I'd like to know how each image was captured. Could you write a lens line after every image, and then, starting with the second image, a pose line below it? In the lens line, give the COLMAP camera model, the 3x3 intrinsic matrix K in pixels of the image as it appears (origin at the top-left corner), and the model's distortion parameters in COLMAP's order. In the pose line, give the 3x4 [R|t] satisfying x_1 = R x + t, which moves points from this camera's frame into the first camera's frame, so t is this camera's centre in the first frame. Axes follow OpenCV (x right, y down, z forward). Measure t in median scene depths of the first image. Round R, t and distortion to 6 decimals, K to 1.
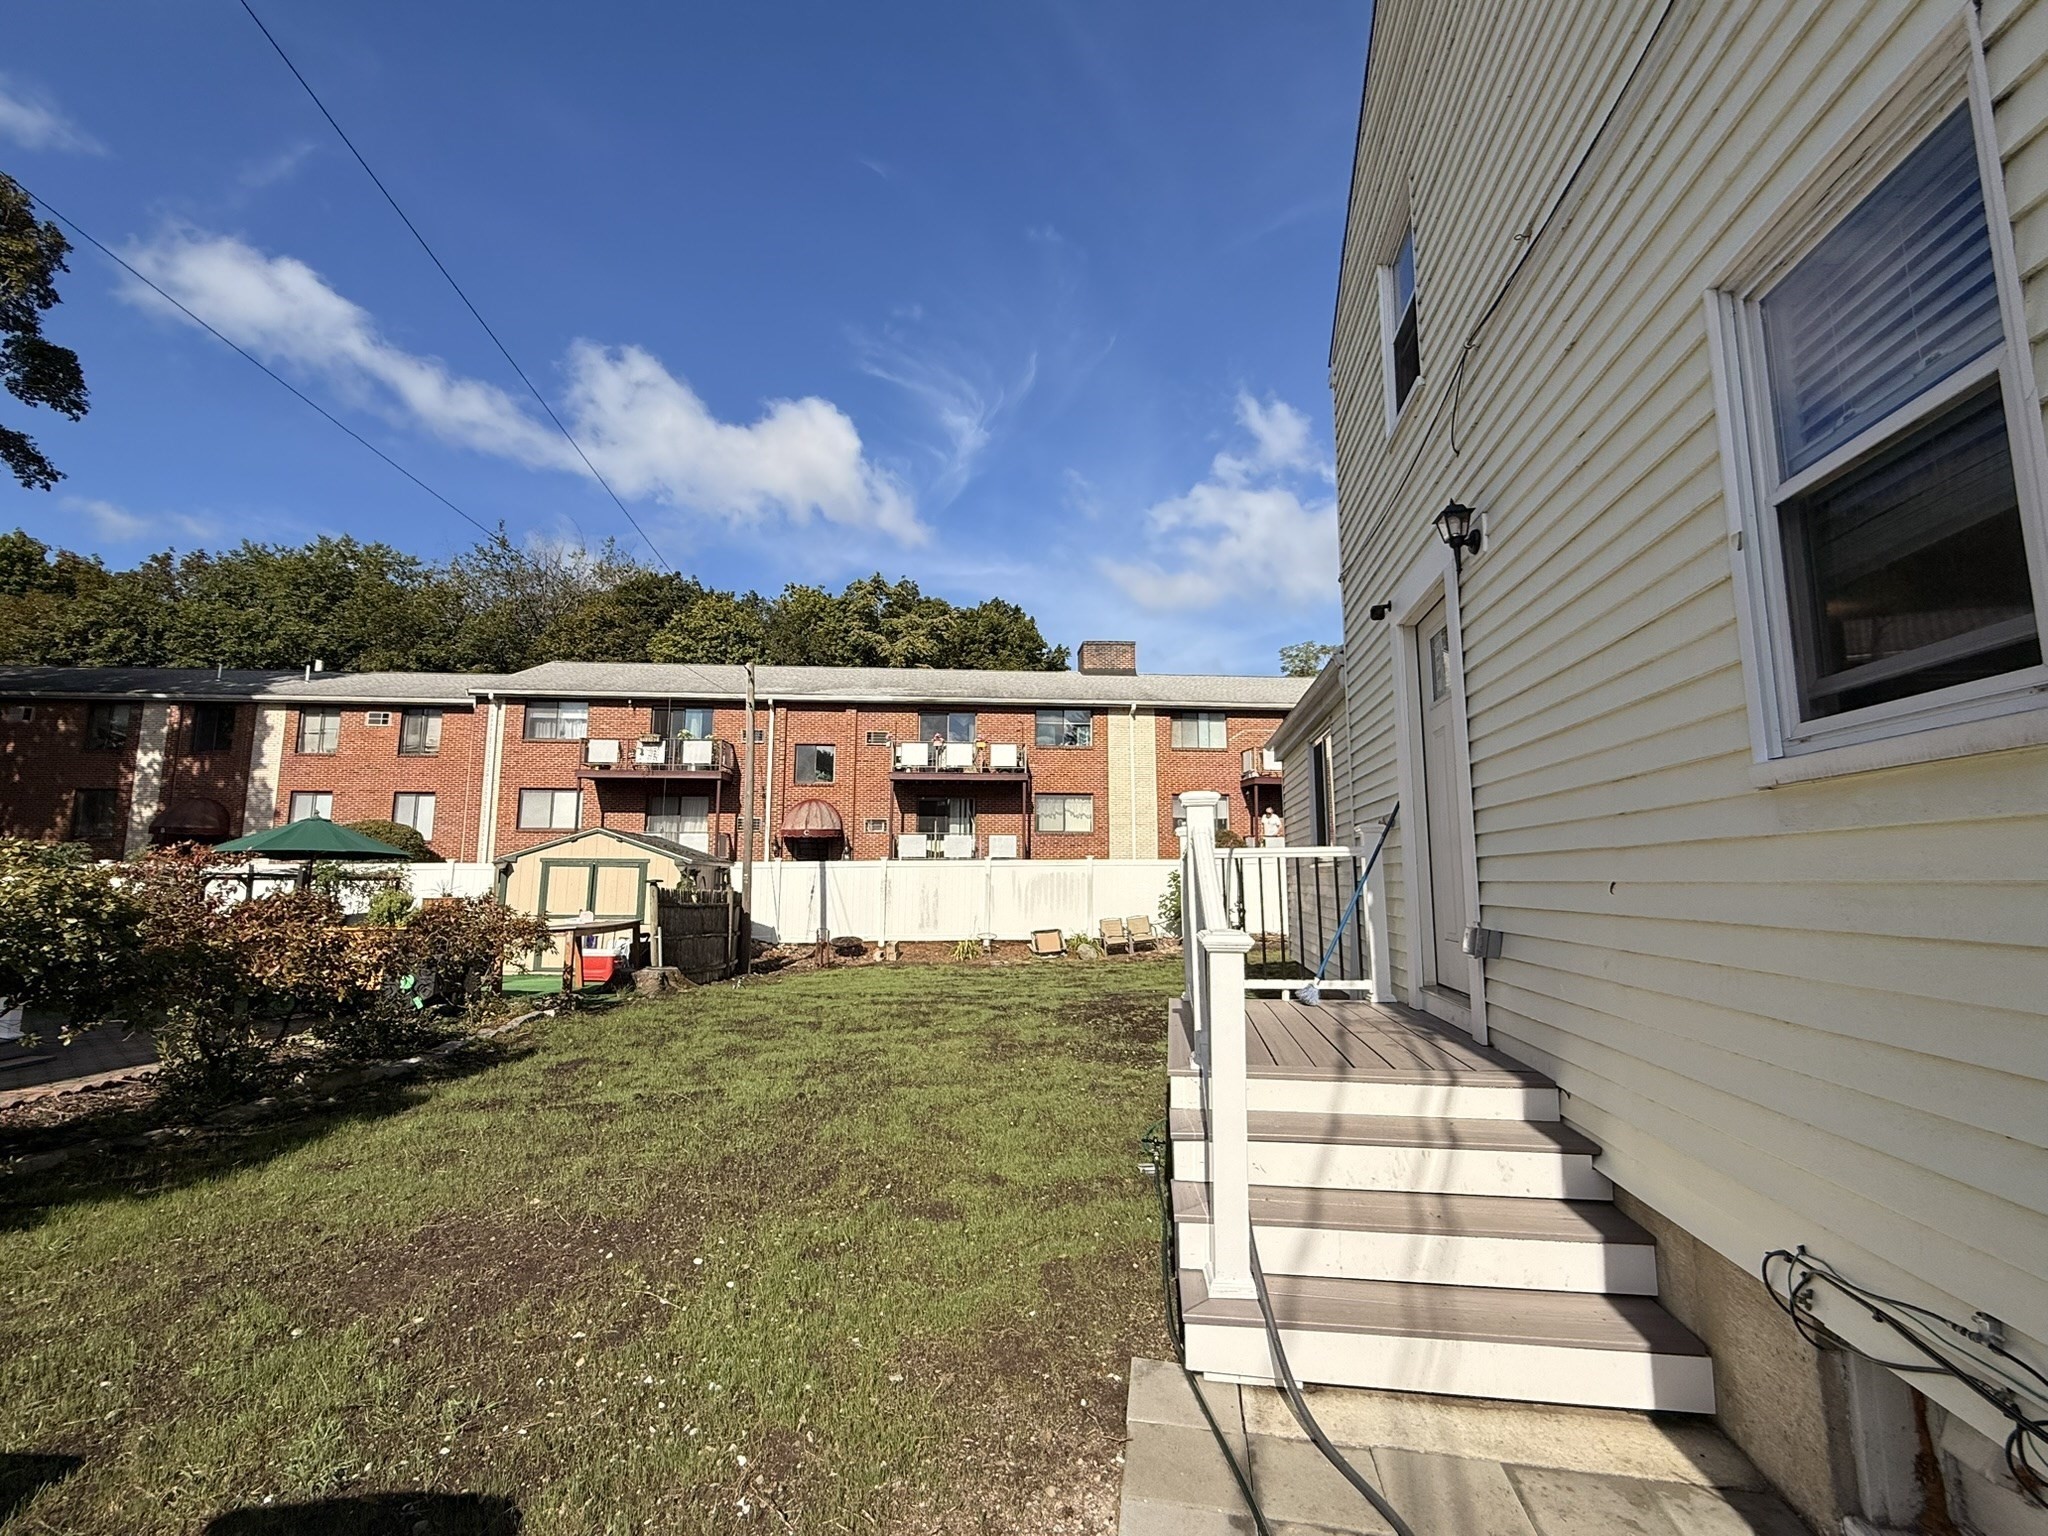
lens RADIAL K [[895.2, 0, 1032.2], [0, 895.2, 760.9], [0, 0, 1]] dist [-0.000974, -0.000020]
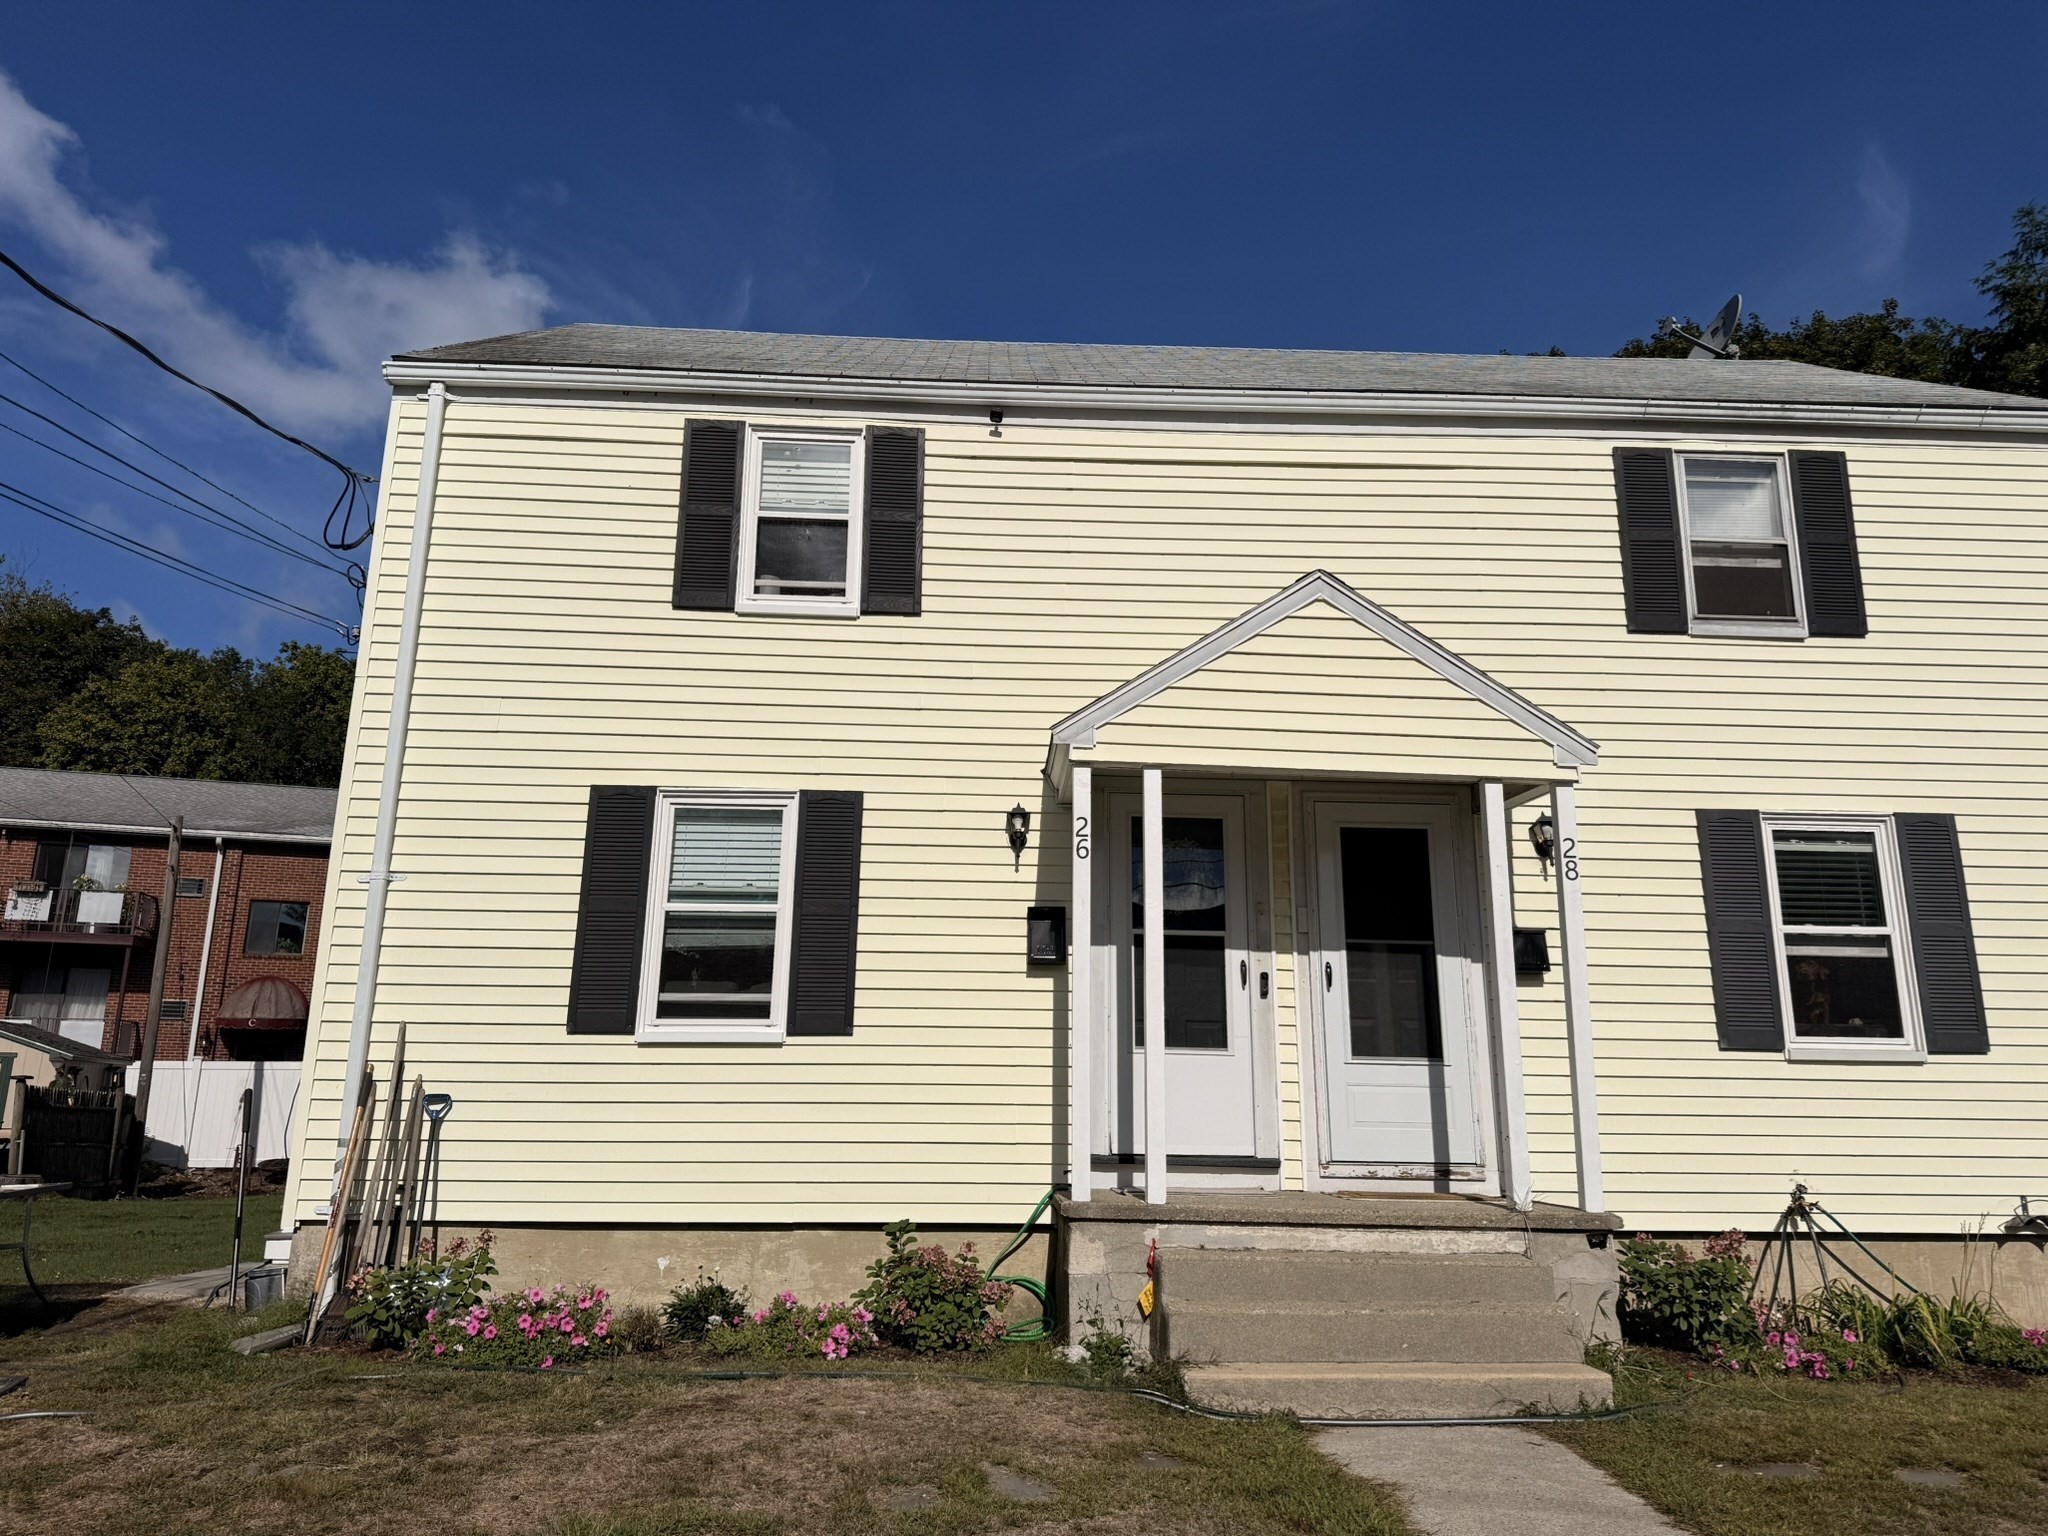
lens RADIAL K [[1485.3, 0, 1018.6], [0, 1485.3, 774.7], [0, 0, 1]] dist [0.021172, 0.001120]
pose [[0.982200, 0.058371, 0.178537, 0.137752], [-0.041943, 0.994646, -0.094448, -0.033861], [-0.183094, 0.085279, 0.979390, -0.344391]]
